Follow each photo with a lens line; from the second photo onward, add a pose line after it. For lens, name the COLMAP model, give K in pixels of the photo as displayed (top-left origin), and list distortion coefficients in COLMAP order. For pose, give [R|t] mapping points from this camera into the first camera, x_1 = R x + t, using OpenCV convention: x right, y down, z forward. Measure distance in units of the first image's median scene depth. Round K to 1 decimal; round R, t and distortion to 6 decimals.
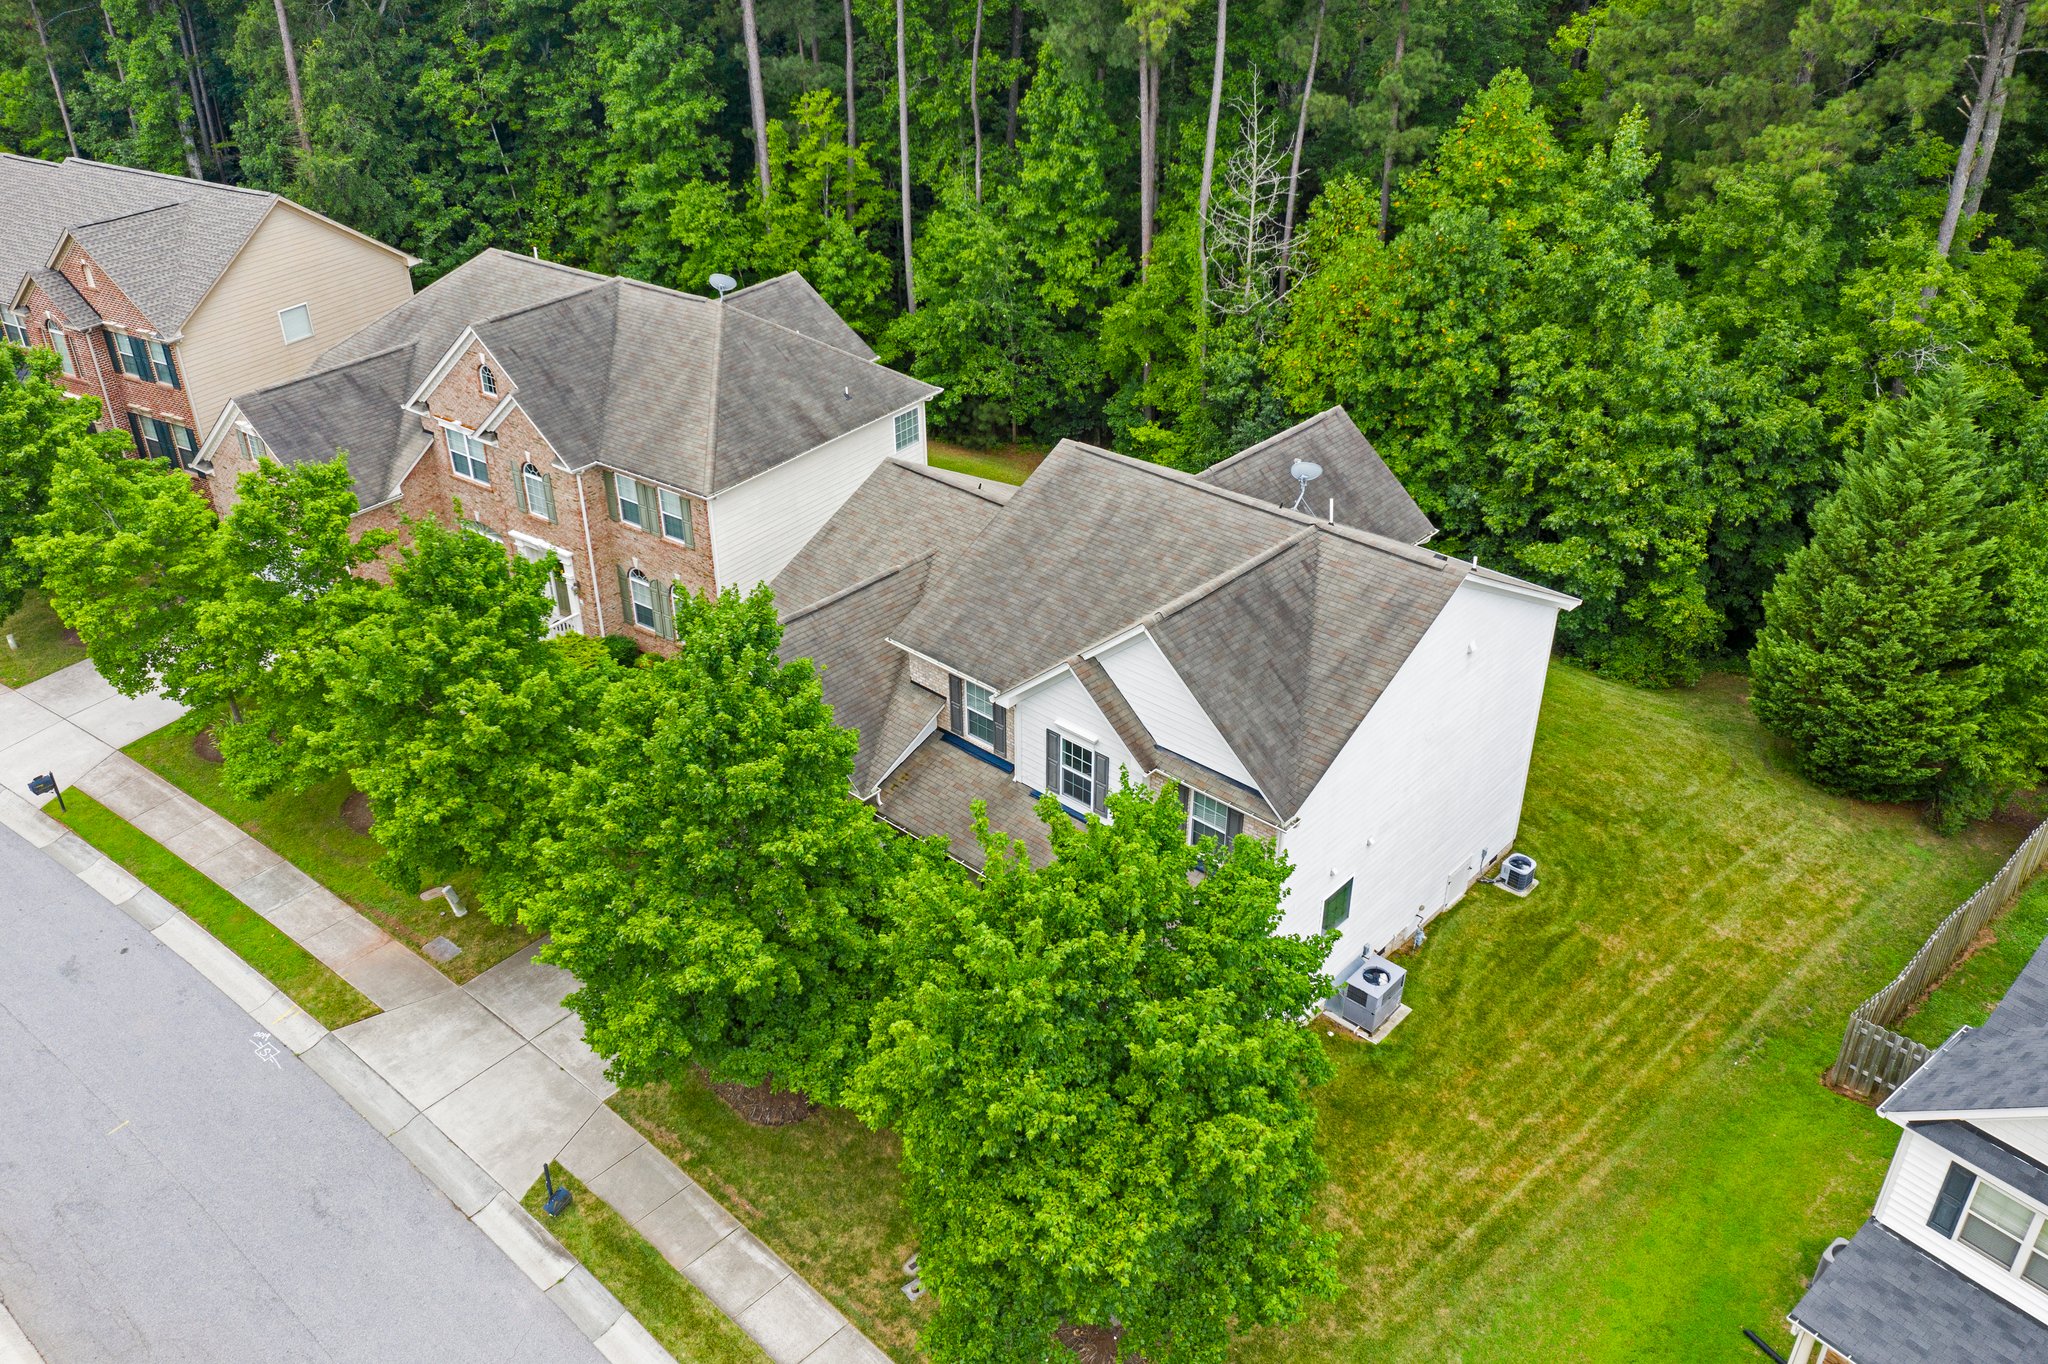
lens RADIAL K [[1627.8, 0, 1026.2], [0, 1627.8, 678.5], [0, 0, 1]] dist [-0.005277, 0.009013]
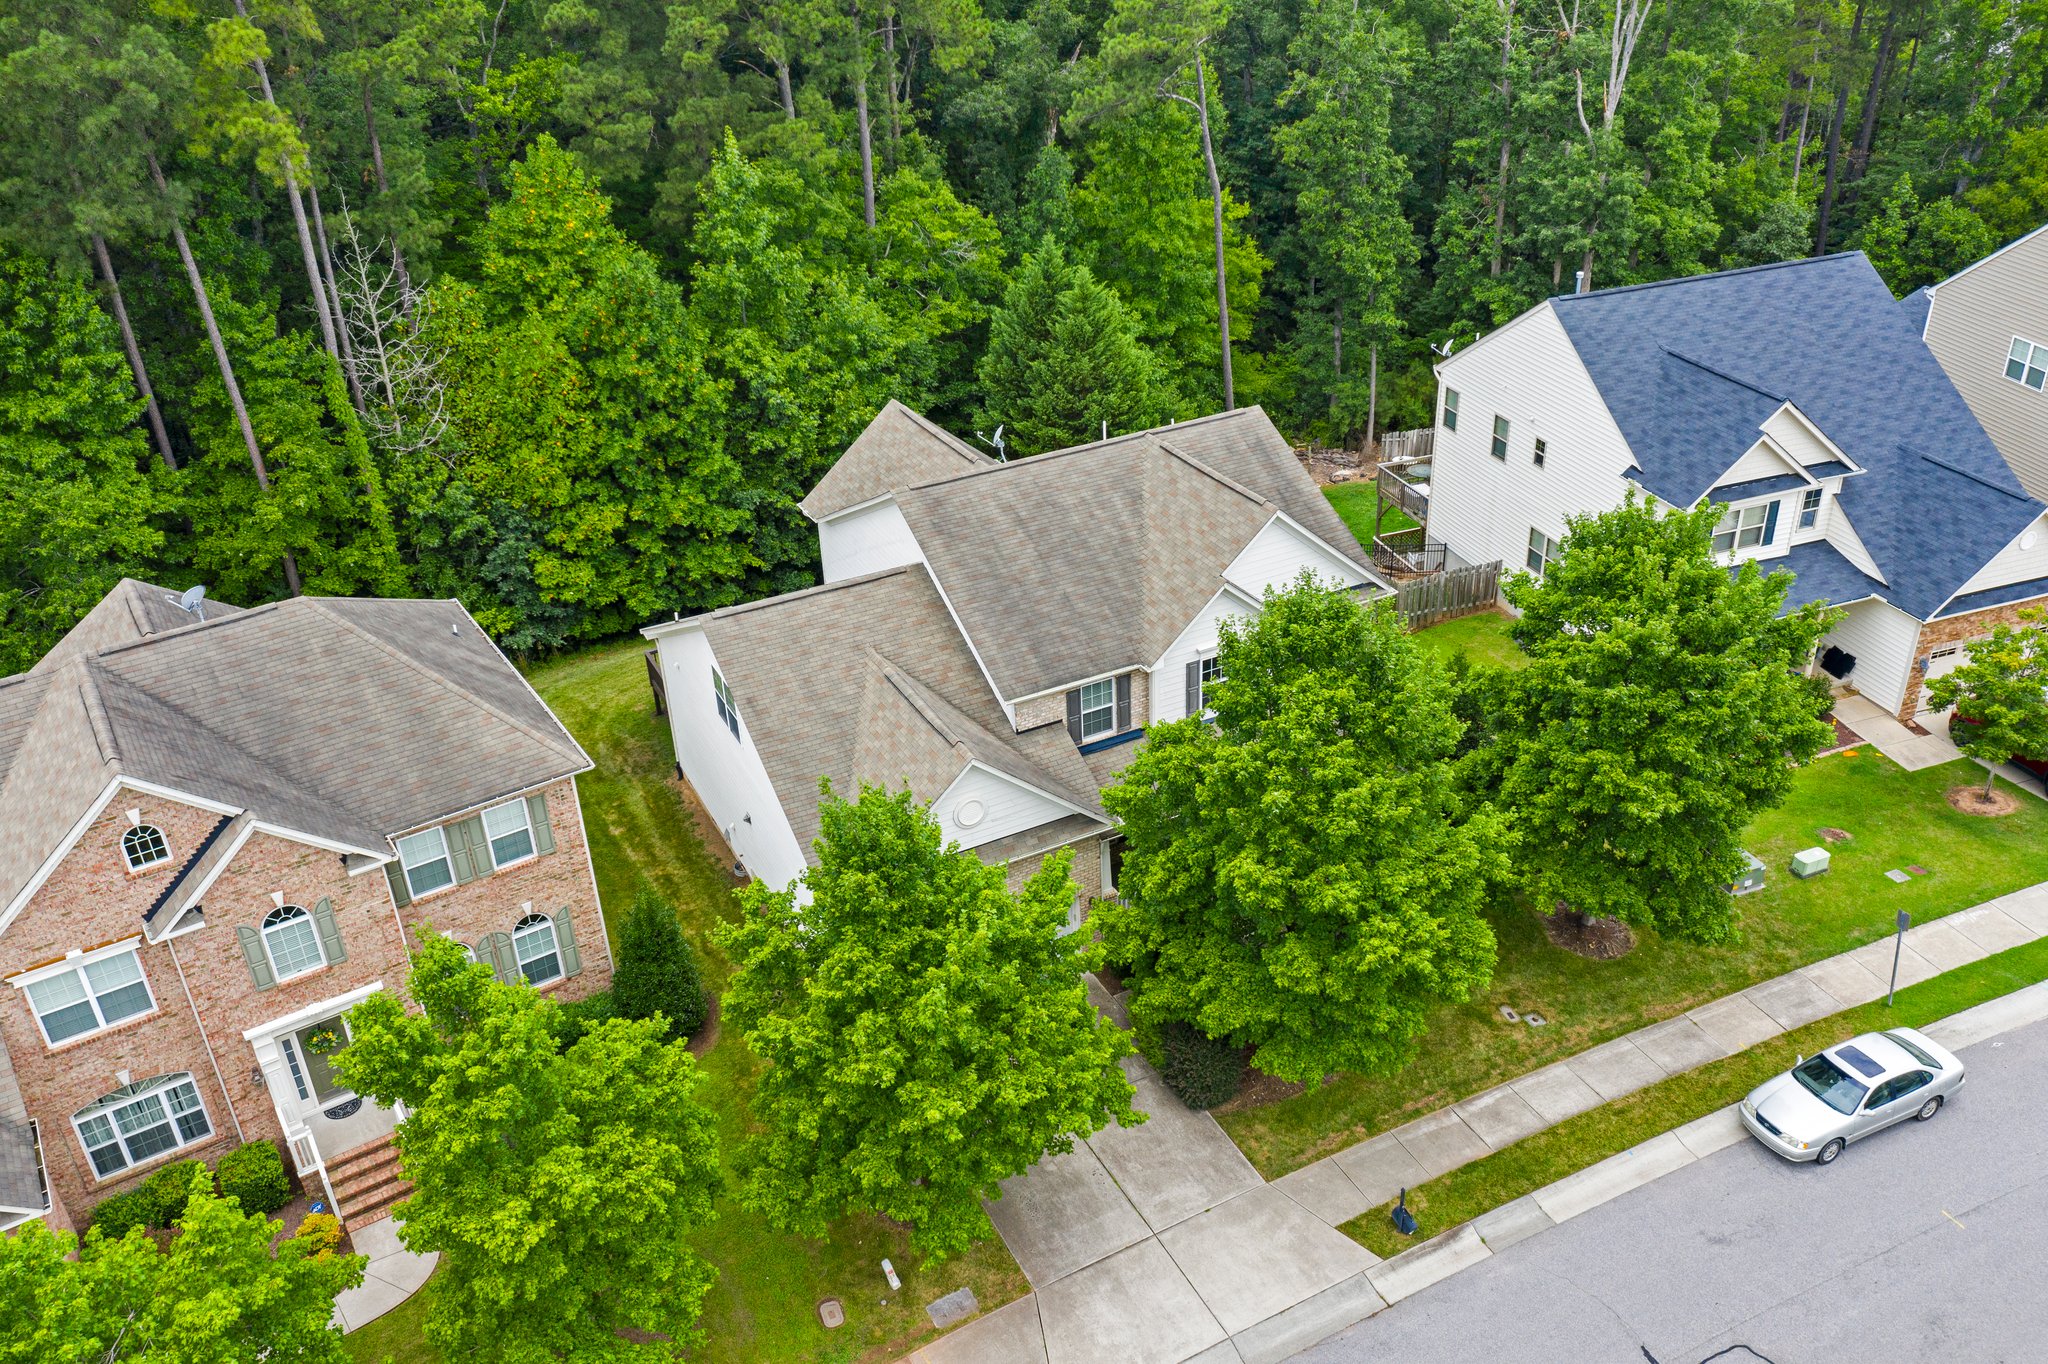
lens RADIAL K [[1627.8, 0, 1027.3], [0, 1627.8, 684.4], [0, 0, 1]] dist [-0.005277, 0.009013]
pose [[0.344520, -0.476007, 0.809150, -1.016014], [0.501188, 0.822069, 0.270211, -0.341726], [-0.793799, 0.312443, 0.521788, 0.541790]]
